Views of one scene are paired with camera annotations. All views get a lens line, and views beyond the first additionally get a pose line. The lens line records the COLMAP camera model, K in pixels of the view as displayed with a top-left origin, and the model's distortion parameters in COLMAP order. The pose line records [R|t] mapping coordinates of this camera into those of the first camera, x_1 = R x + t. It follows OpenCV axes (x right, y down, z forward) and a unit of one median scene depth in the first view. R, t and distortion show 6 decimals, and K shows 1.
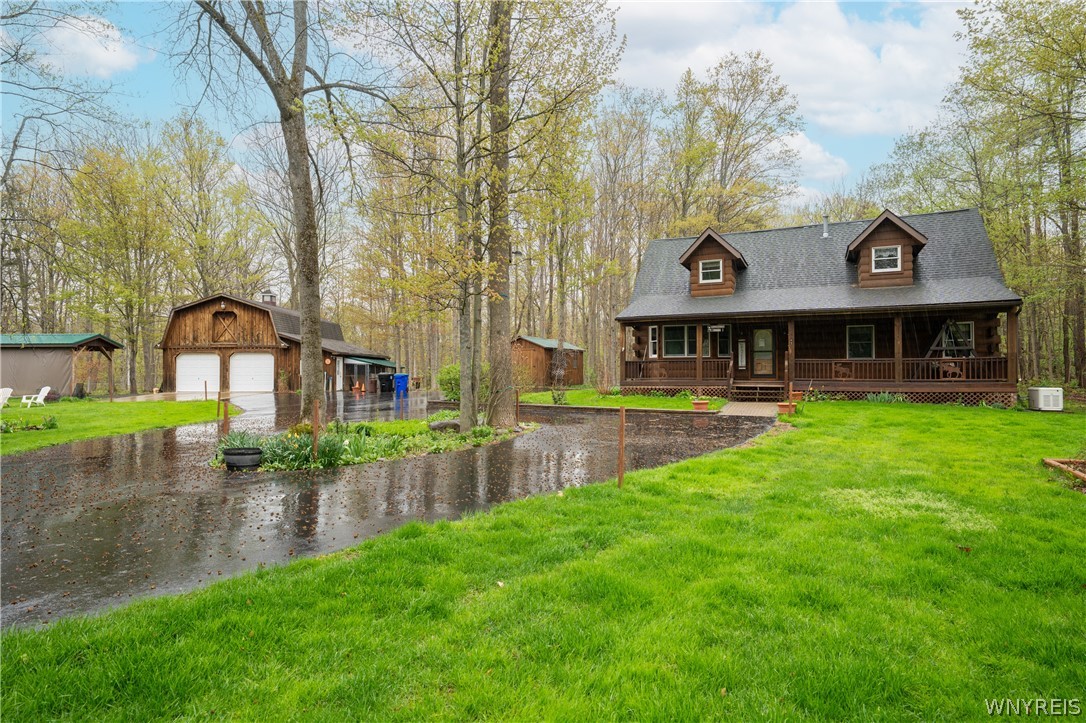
lens RADIAL K [[593.6, 0, 545.0], [0, 593.6, 356.3], [0, 0, 1]] dist [0.021127, 0.000427]
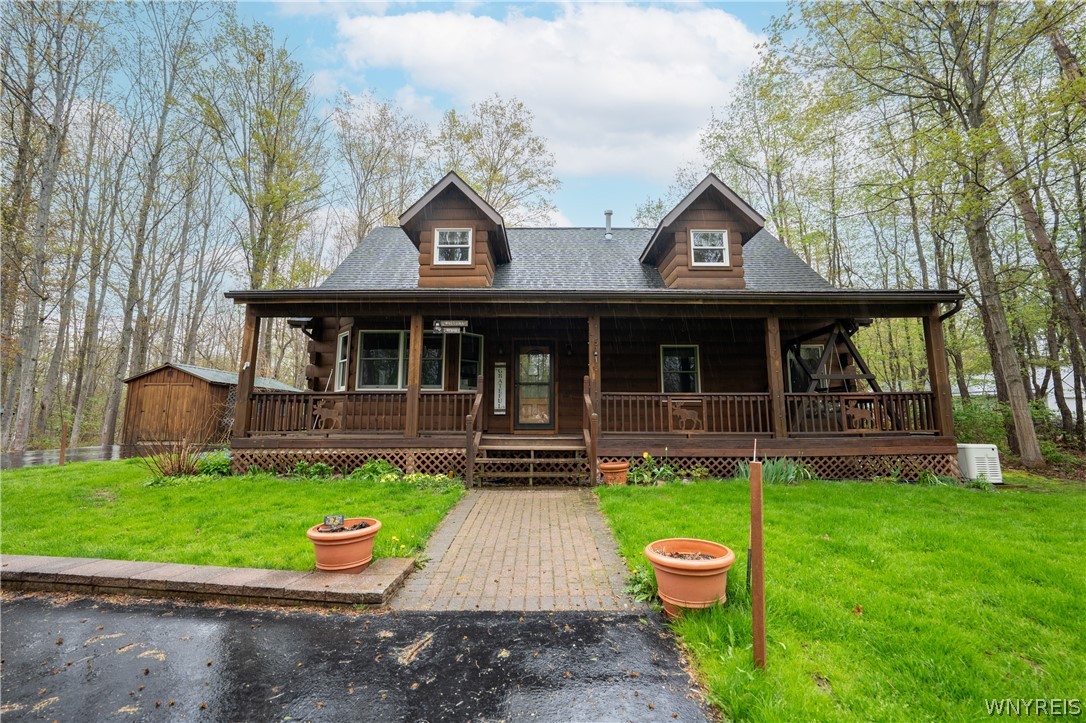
lens RADIAL K [[426.5, 0, 545.5], [0, 426.5, 361.1], [0, 0, 1]] dist [-0.008421, -0.000328]
pose [[0.909289, 0.060797, 0.411700, 0.213677], [-0.012204, 0.992742, -0.119646, 0.020784], [-0.415986, 0.103768, 0.903431, 0.649060]]
